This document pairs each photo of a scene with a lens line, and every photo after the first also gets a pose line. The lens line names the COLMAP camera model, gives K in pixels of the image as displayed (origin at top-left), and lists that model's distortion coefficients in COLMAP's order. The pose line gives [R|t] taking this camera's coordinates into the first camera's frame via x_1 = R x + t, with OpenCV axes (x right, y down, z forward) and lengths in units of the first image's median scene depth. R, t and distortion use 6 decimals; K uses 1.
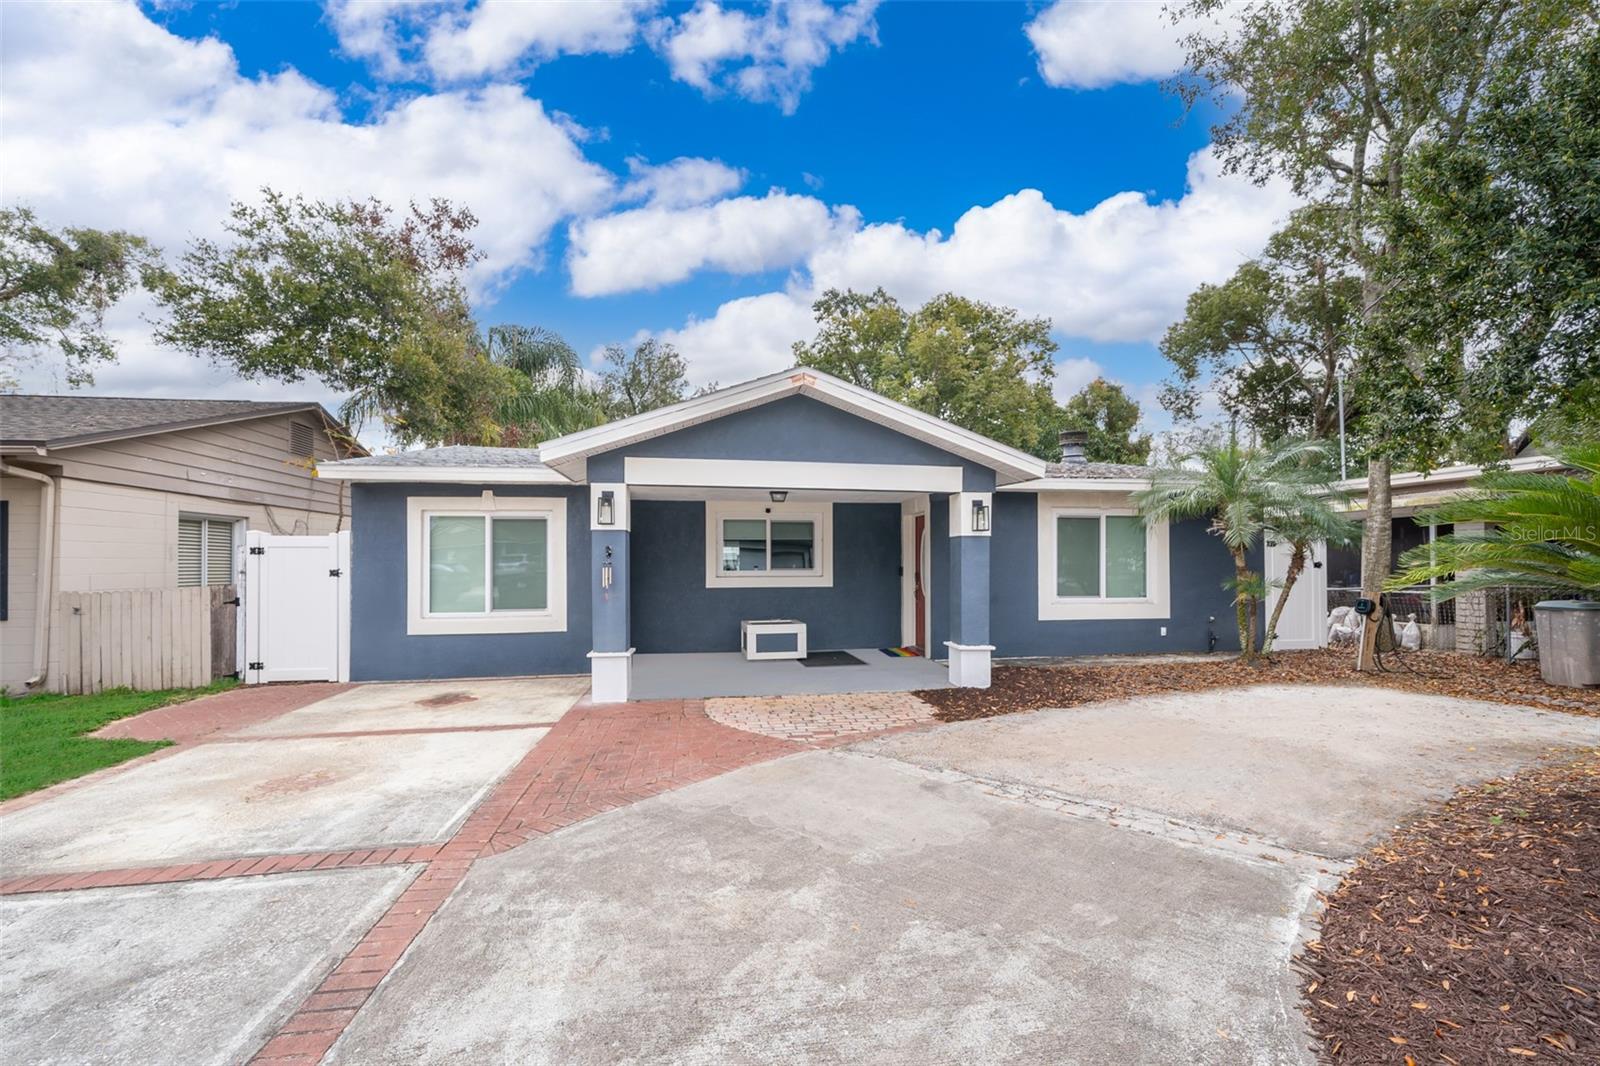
lens RADIAL K [[656.4, 0, 807.4], [0, 656.4, 559.7], [0, 0, 1]] dist [-0.000396, -0.000050]
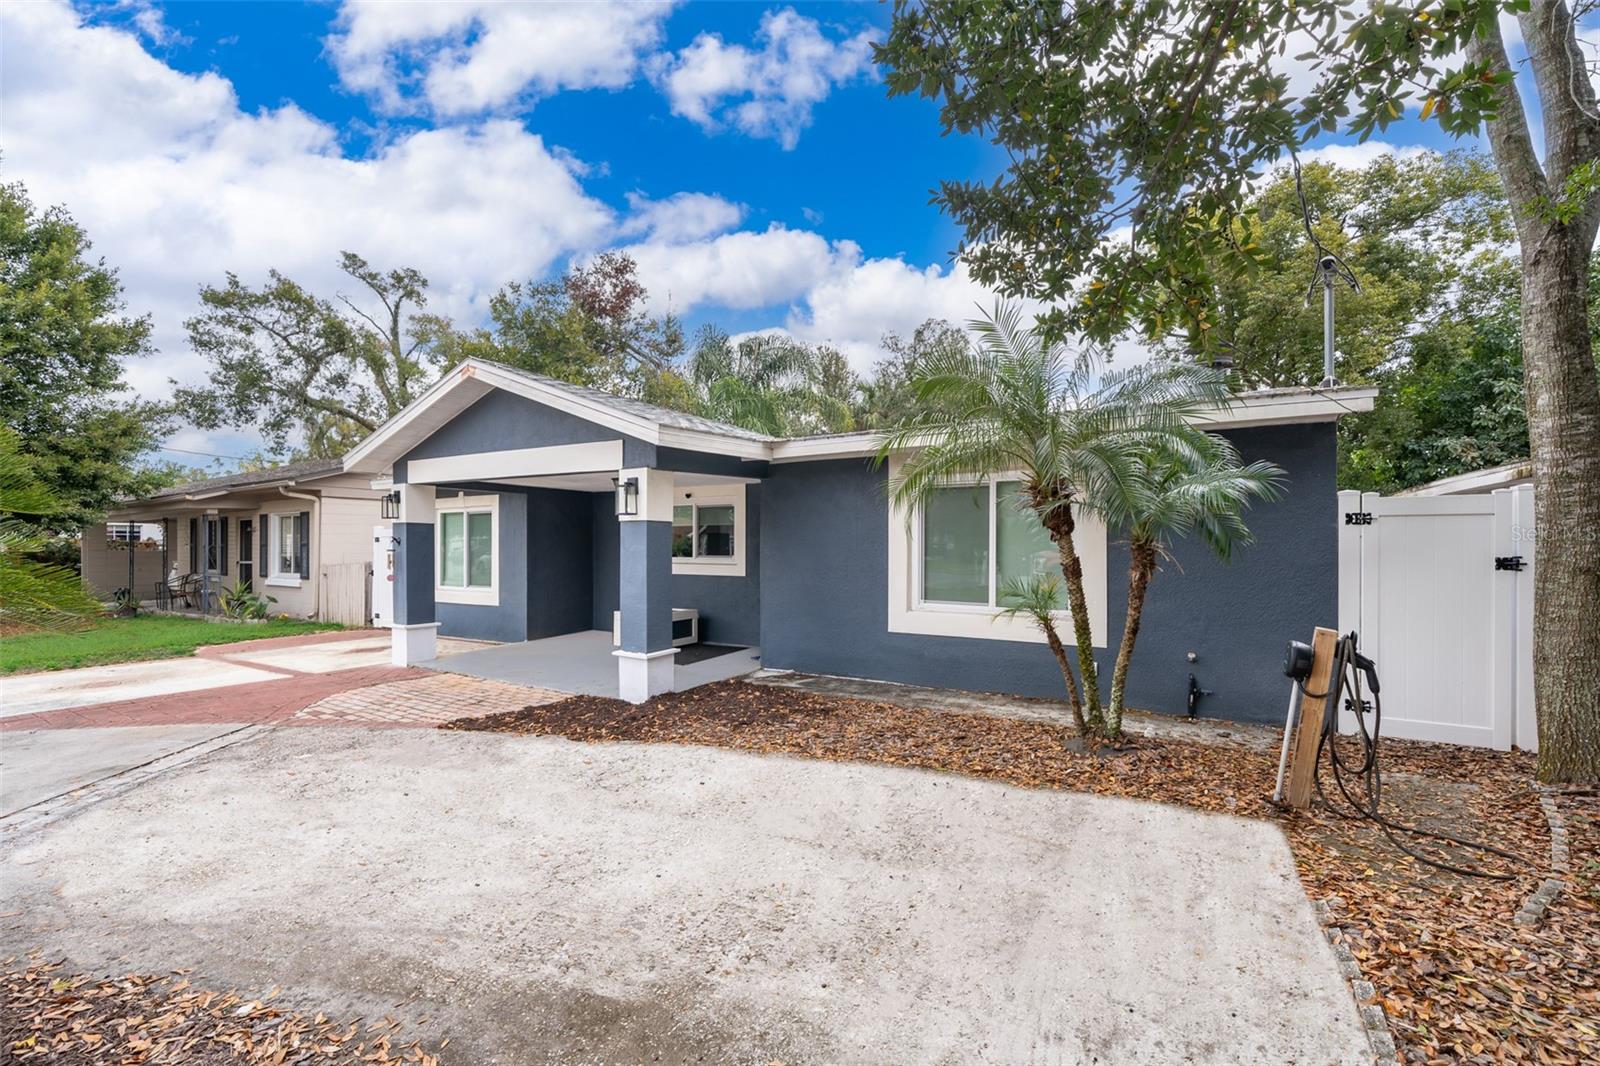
lens RADIAL K [[656.4, 0, 807.4], [0, 656.4, 559.7], [0, 0, 1]] dist [-0.000396, -0.000050]
pose [[0.772663, 0.017444, -0.634577, 0.895141], [-0.001293, 0.999664, 0.025906, -0.008086], [0.634815, -0.019196, 0.772426, 0.470040]]
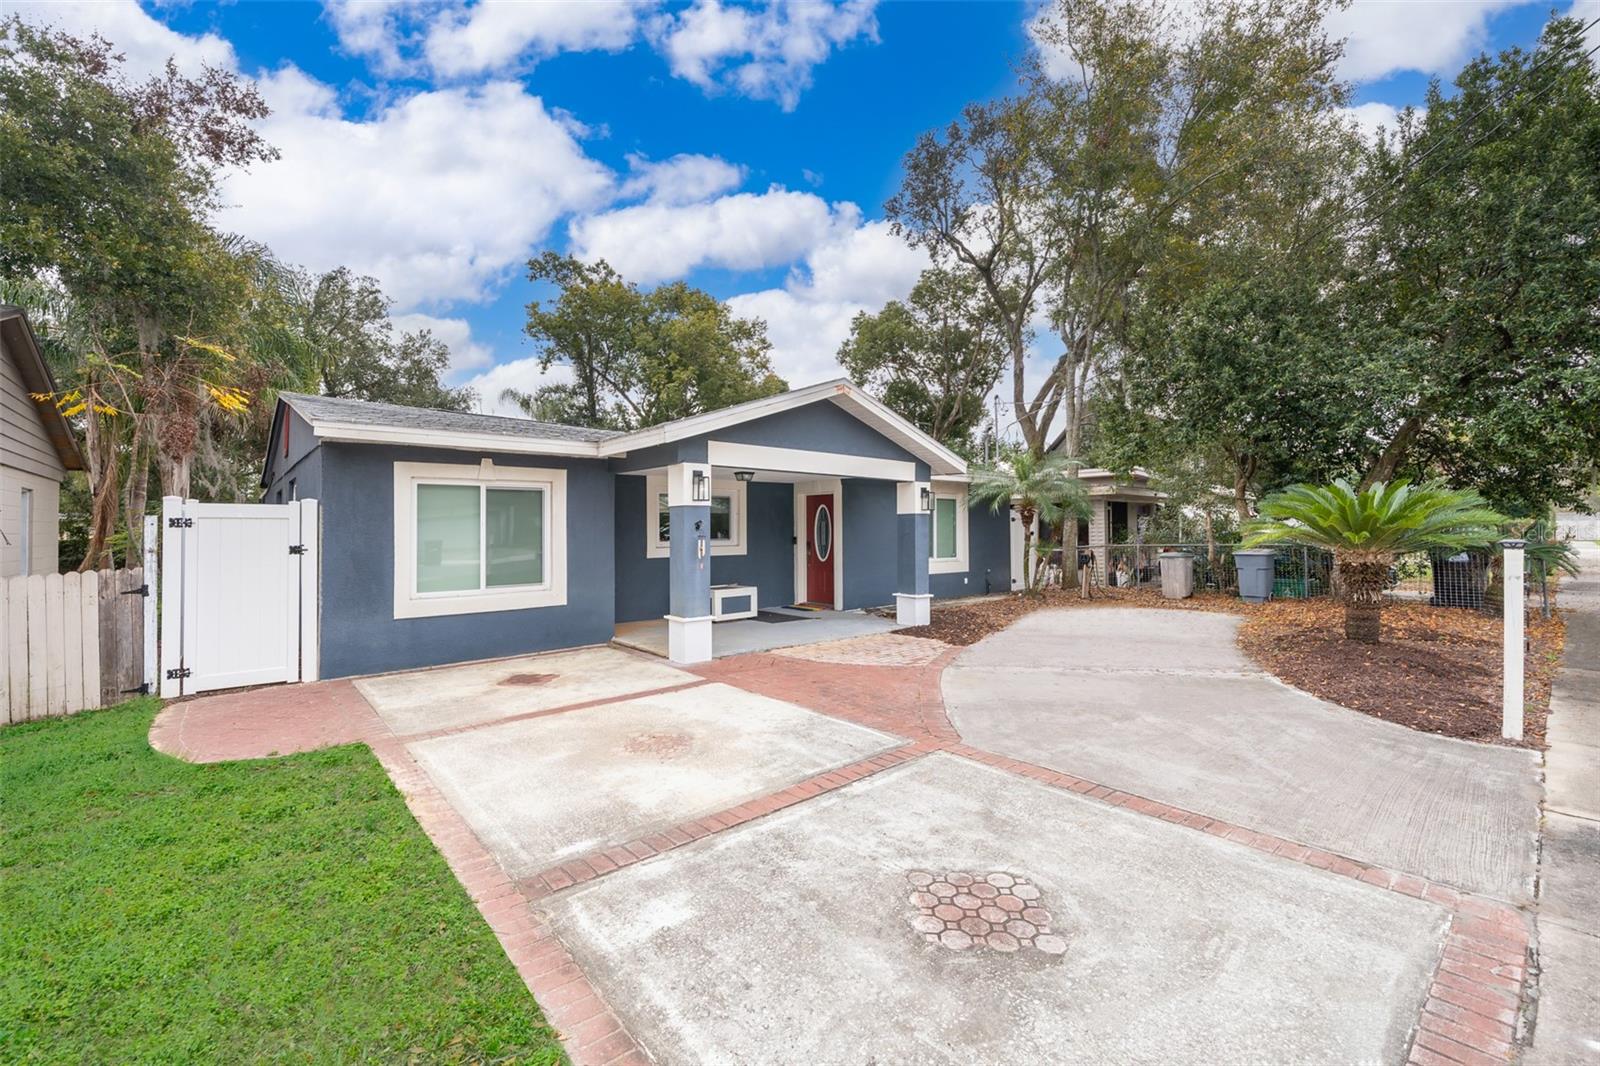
lens RADIAL K [[648.1, 0, 792.9], [0, 648.1, 524.3], [0, 0, 1]] dist [-0.001467, -0.000196]
pose [[0.858804, 0.001962, 0.512300, -0.620441], [0.001249, 0.999982, -0.005924, -0.006311], [-0.512303, 0.005727, 0.858786, -0.014404]]
